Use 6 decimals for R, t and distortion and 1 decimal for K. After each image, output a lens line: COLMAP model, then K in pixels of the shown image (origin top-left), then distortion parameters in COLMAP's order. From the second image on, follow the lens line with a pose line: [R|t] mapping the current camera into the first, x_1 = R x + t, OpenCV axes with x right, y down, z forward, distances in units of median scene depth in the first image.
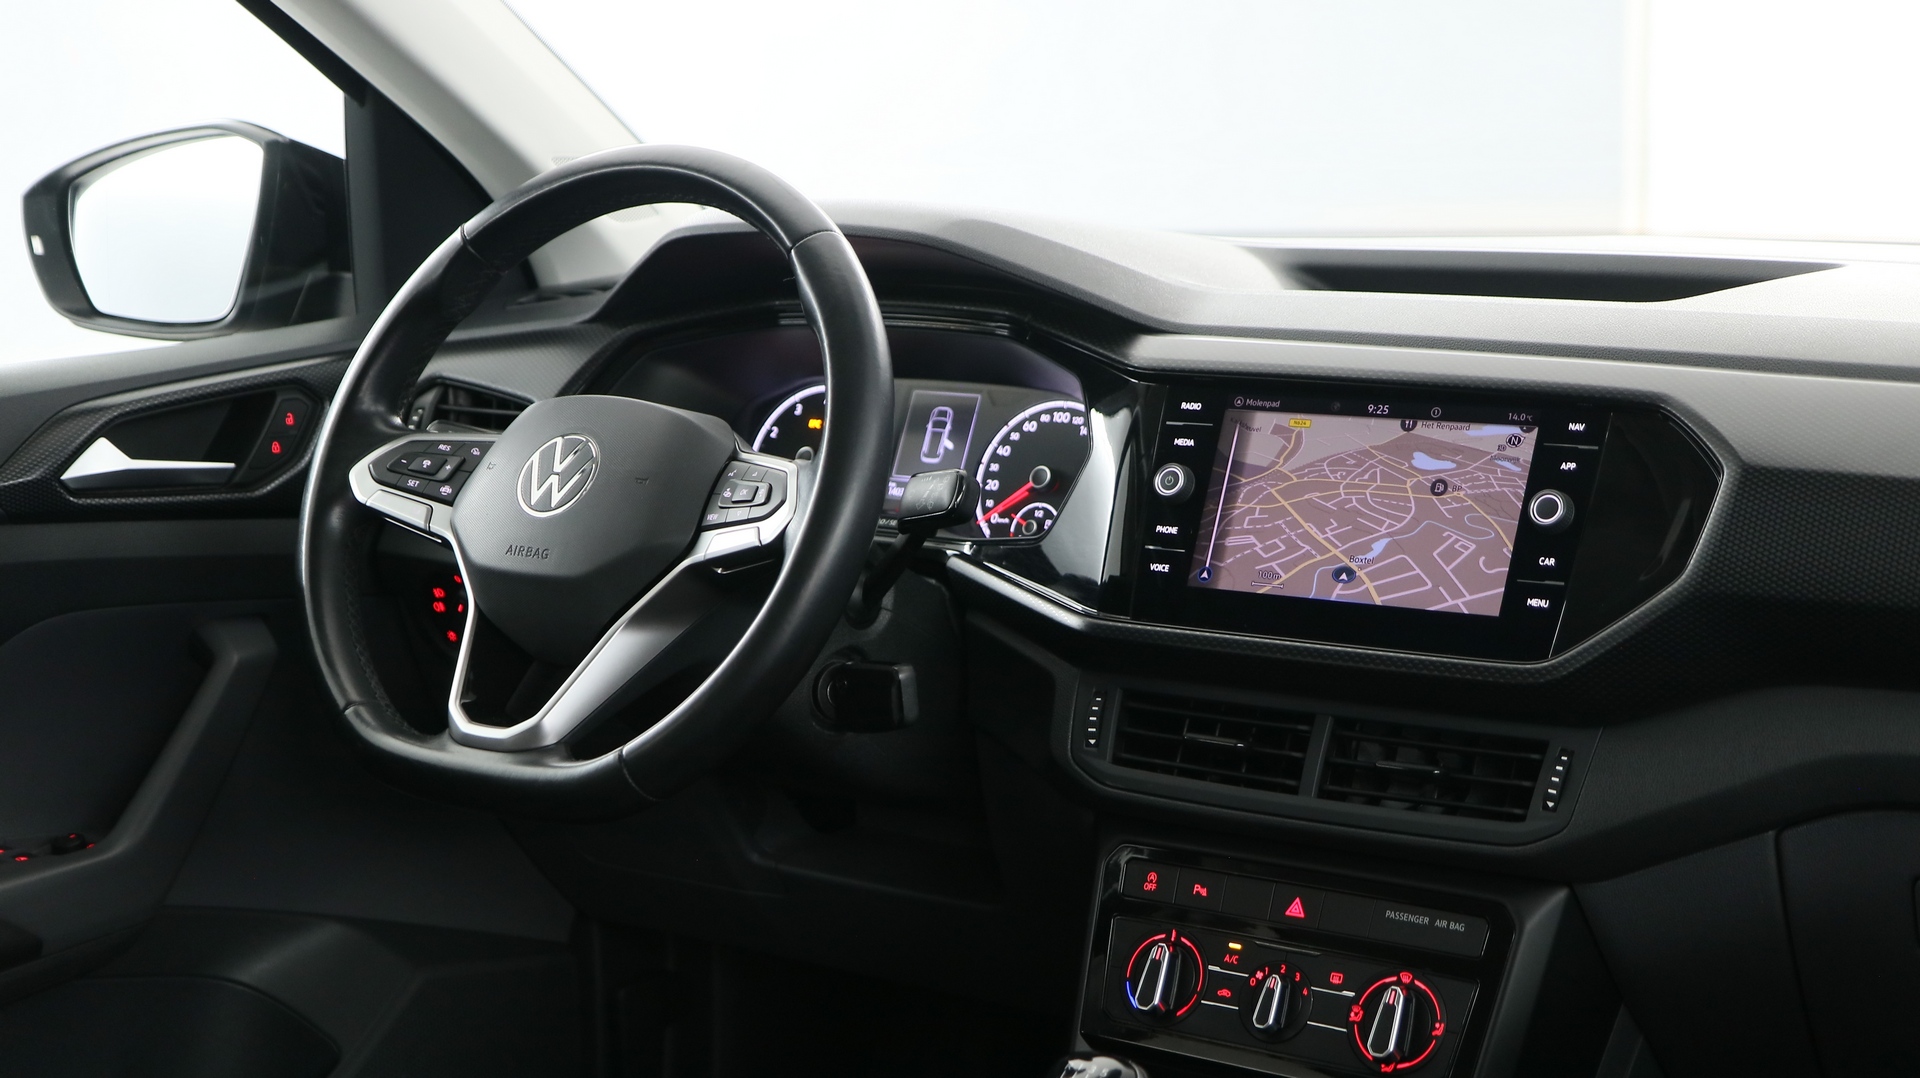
lens RADIAL K [[2820.9, 0, 961.0], [0, 2820.9, 540.9], [0, 0, 1]] dist [0.007698, 0.000000]
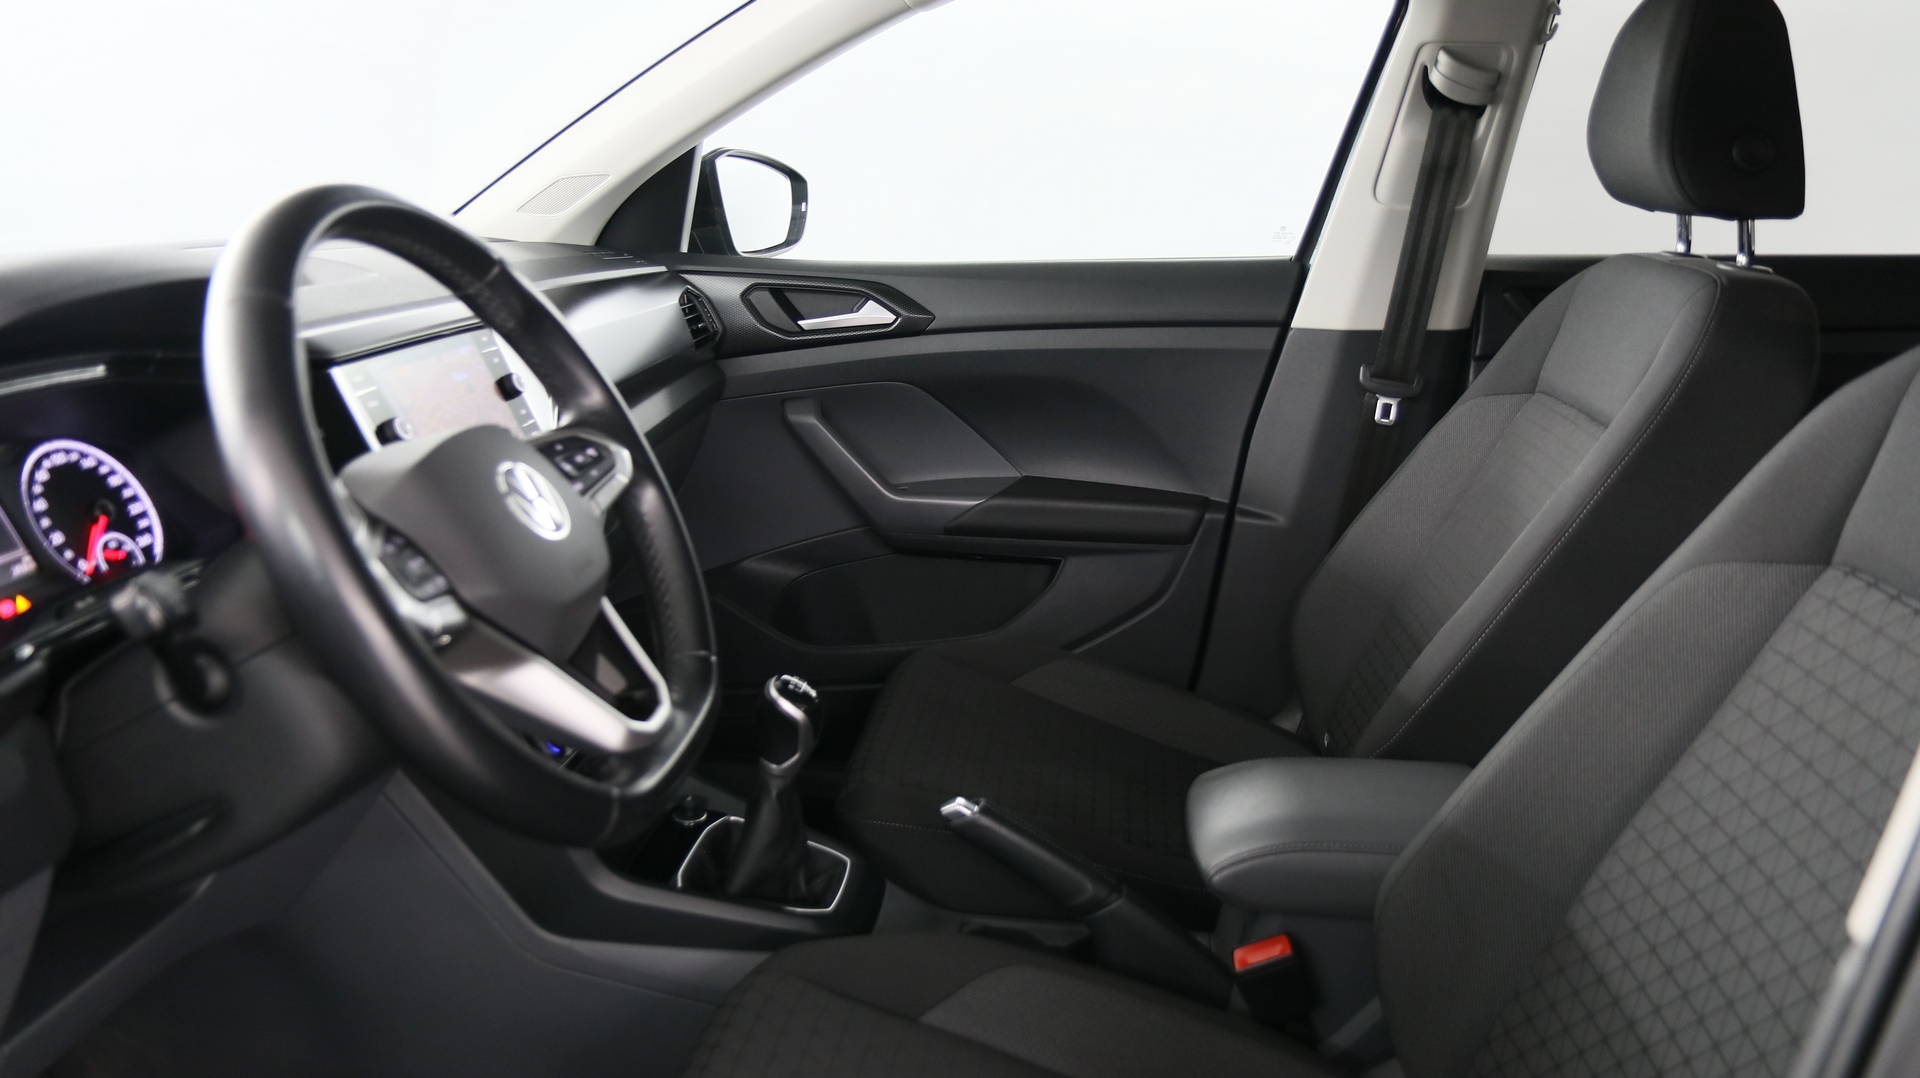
lens RADIAL K [[1460.8, 0, 953.8], [0, 1460.8, 533.1], [0, 0, 1]] dist [-0.026972, 0.029401]
pose [[-0.478629, -0.210711, 0.852358, -0.664518], [0.148605, 0.937330, 0.315164, -0.156780], [-0.865350, 0.277512, -0.417321, 1.079969]]
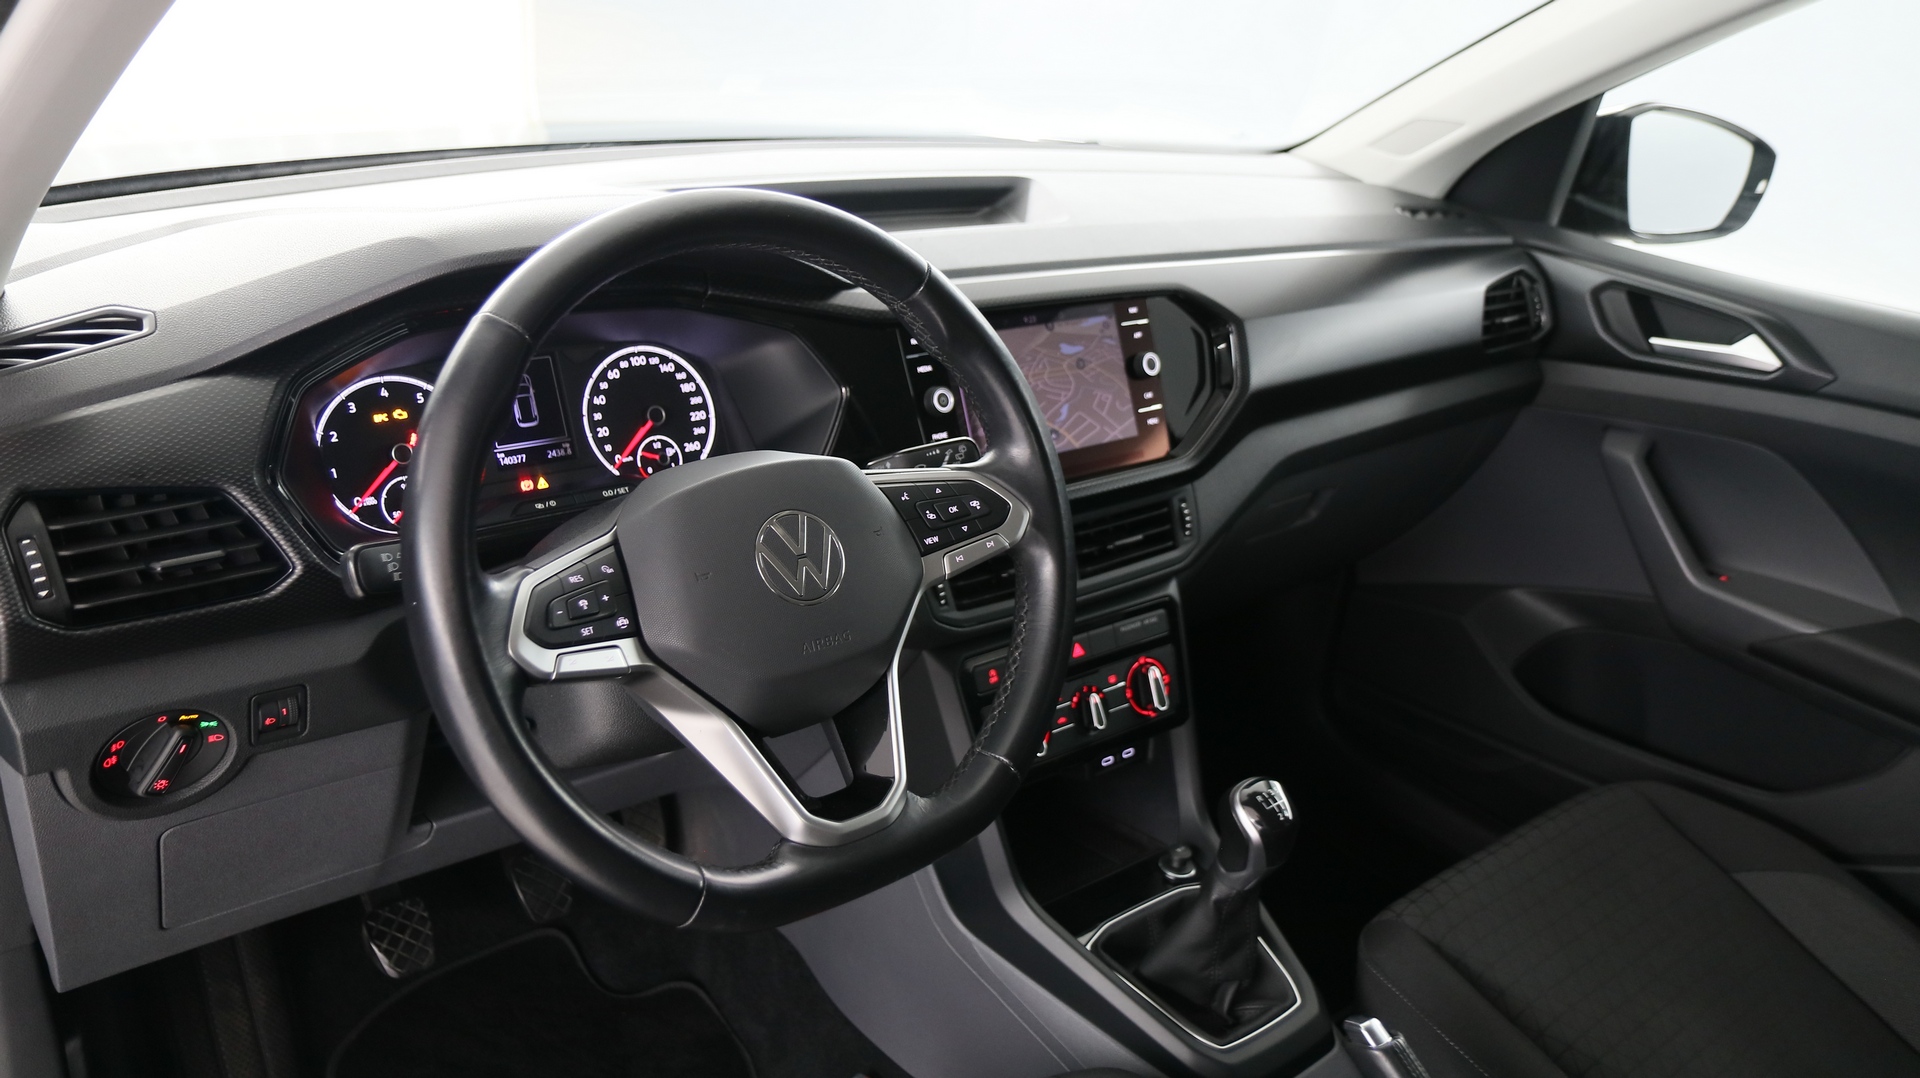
lens RADIAL K [[1460.8, 0, 967.6], [0, 1460.8, 533.9], [0, 0, 1]] dist [-0.026972, 0.029401]
pose [[0.271026, -0.343206, 0.899308, -0.570802], [0.070233, 0.938836, 0.337125, -0.195969], [-0.960006, -0.028209, 0.278553, 0.794740]]
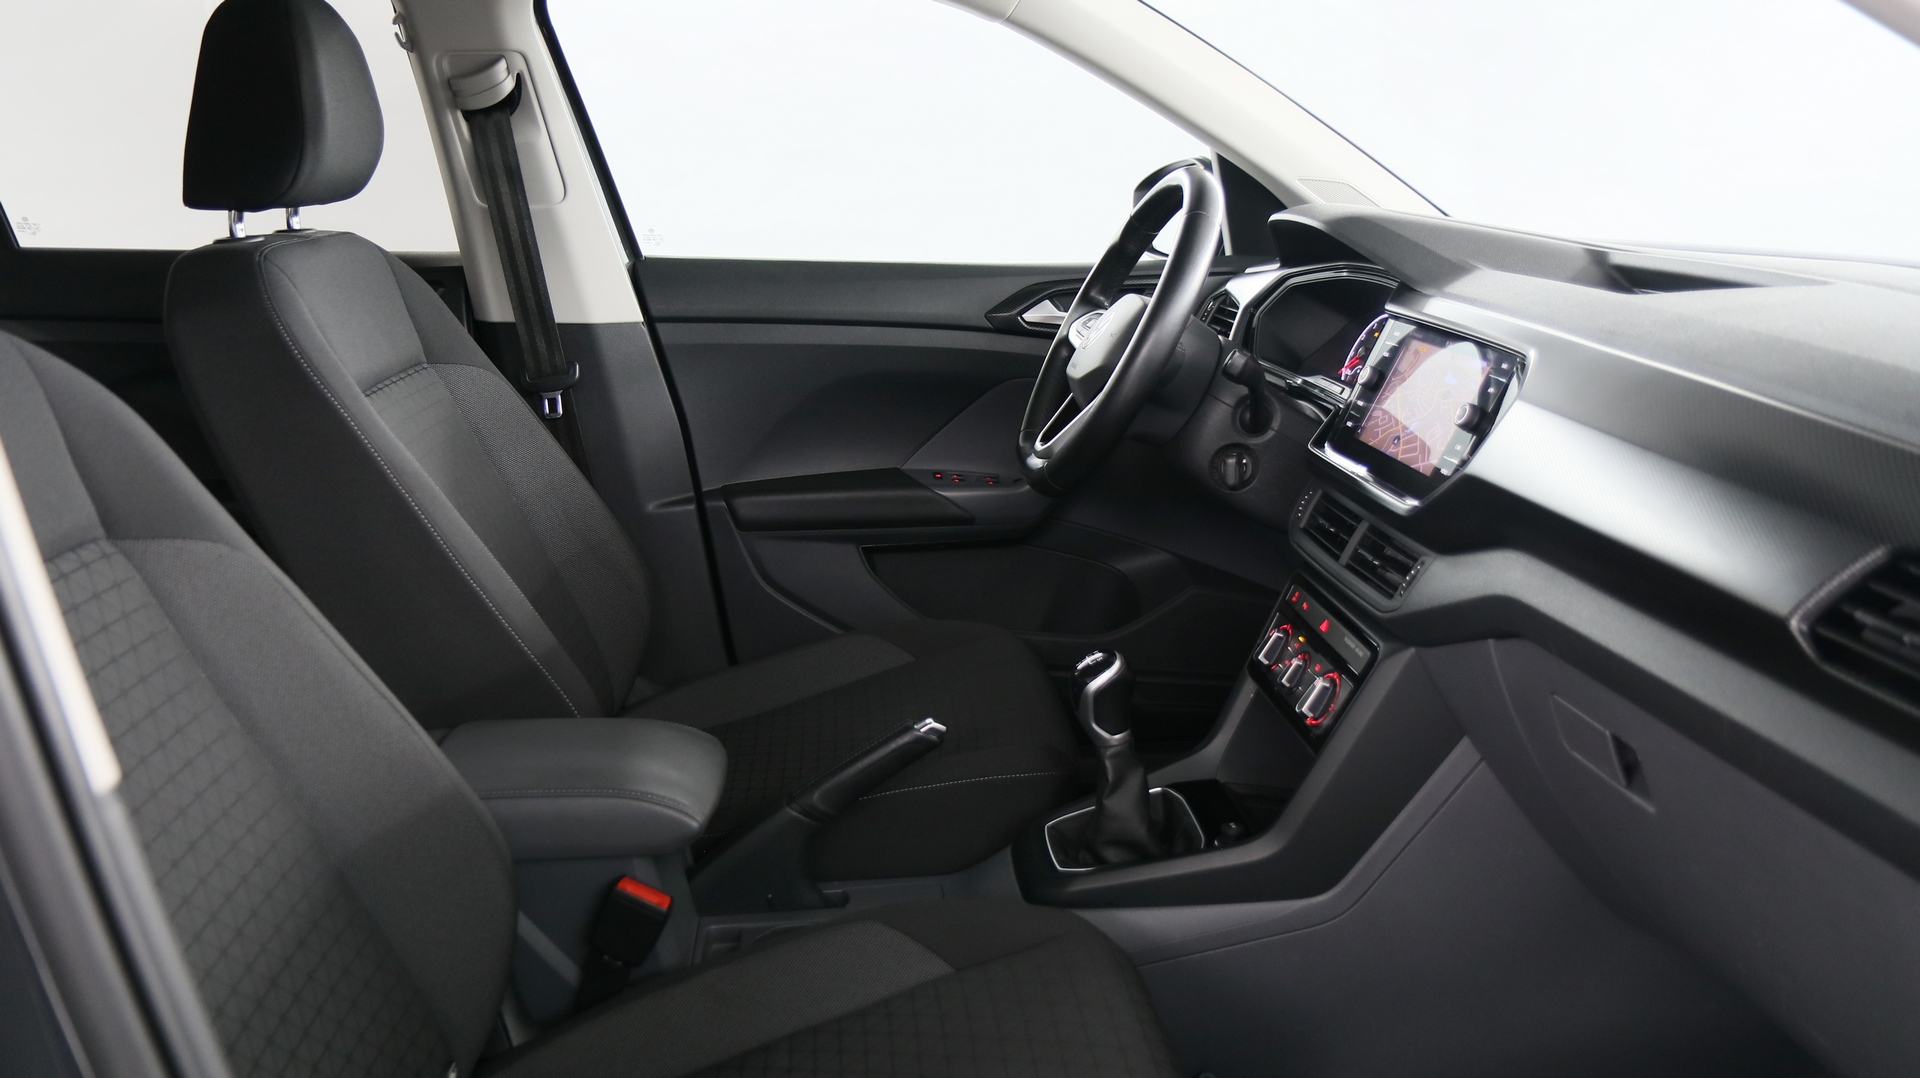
lens RADIAL K [[1460.8, 0, 958.8], [0, 1460.8, 543.3], [0, 0, 1]] dist [-0.026972, 0.029401]
pose [[0.642654, 0.208500, -0.737240, 0.596707], [-0.124026, 0.977878, 0.168442, -0.040097], [0.756051, -0.016813, 0.654297, 0.226470]]
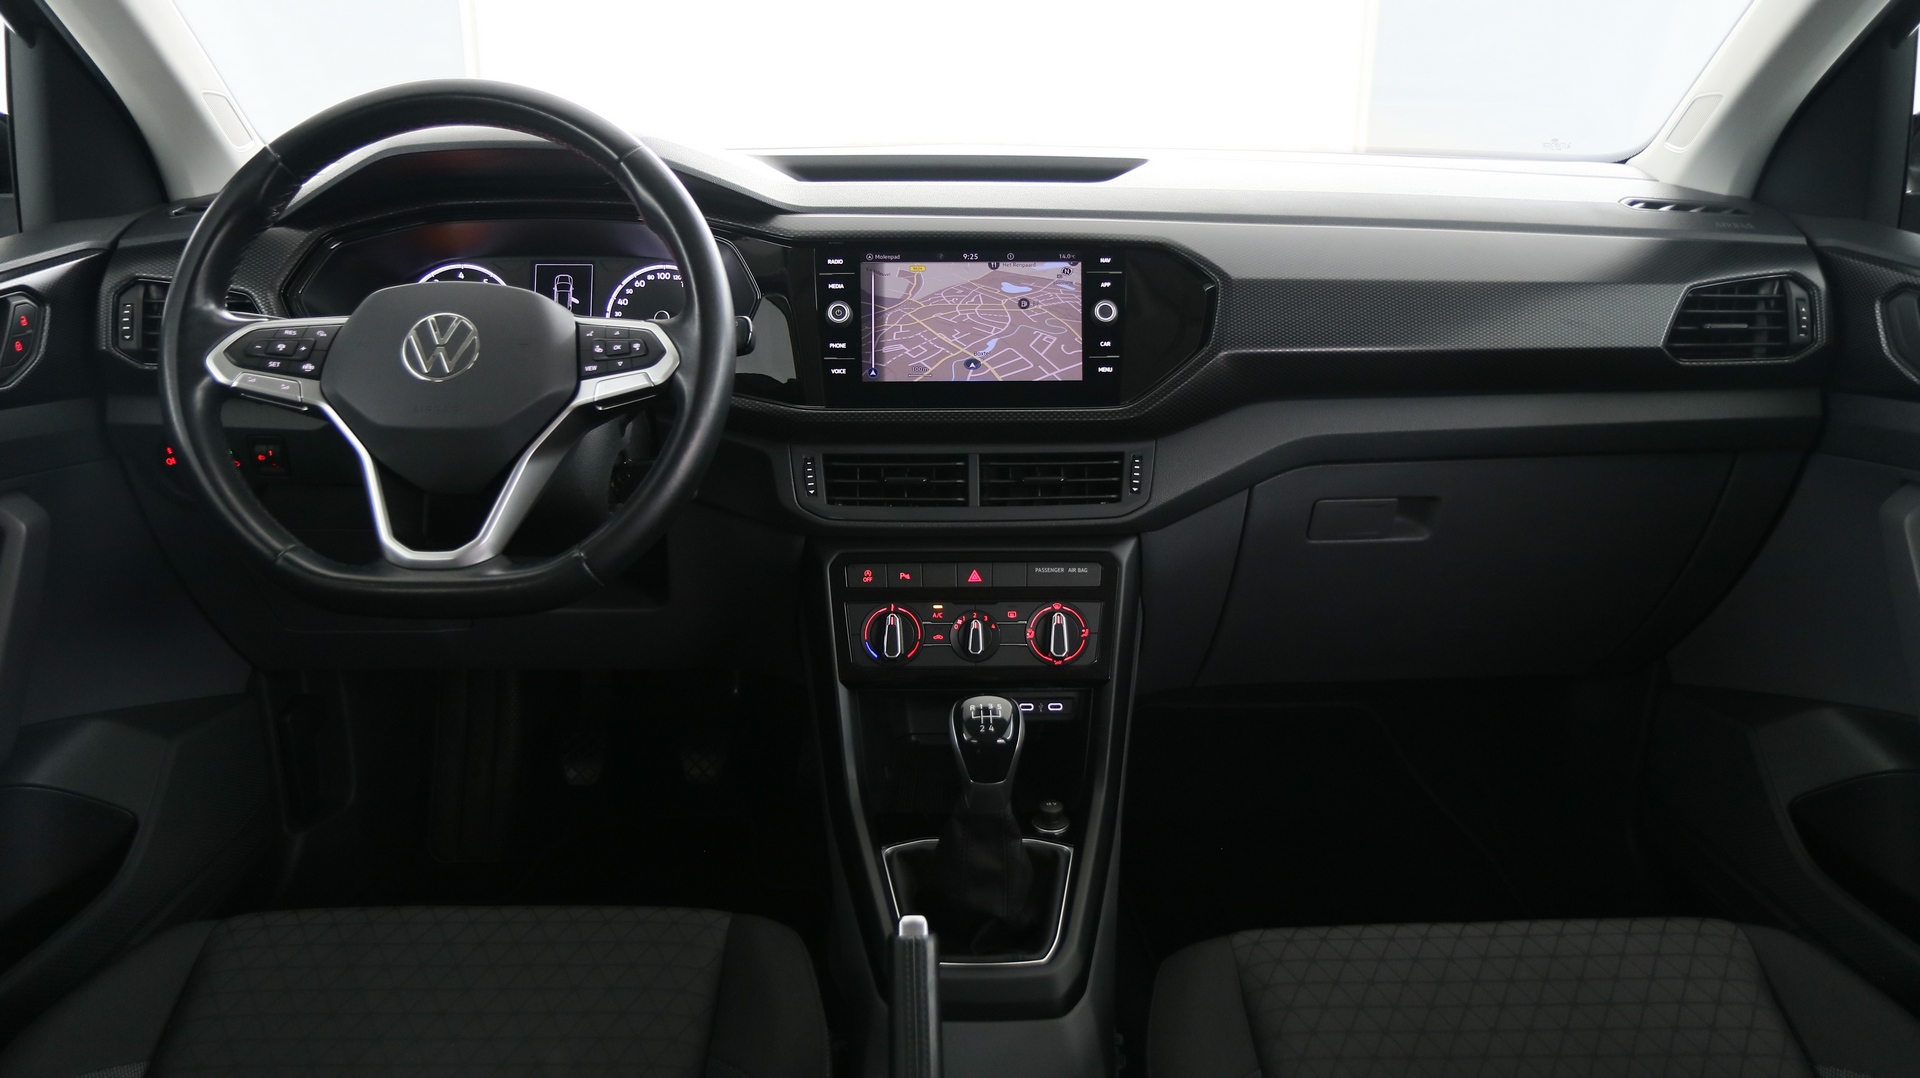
lens RADIAL K [[1460.8, 0, 955.5], [0, 1460.8, 545.7], [0, 0, 1]] dist [-0.026972, 0.029401]
pose [[0.806274, -0.168656, 0.566990, -0.337962], [0.080033, 0.980783, 0.177933, -0.033058], [-0.586103, -0.098084, 0.804278, 0.326894]]
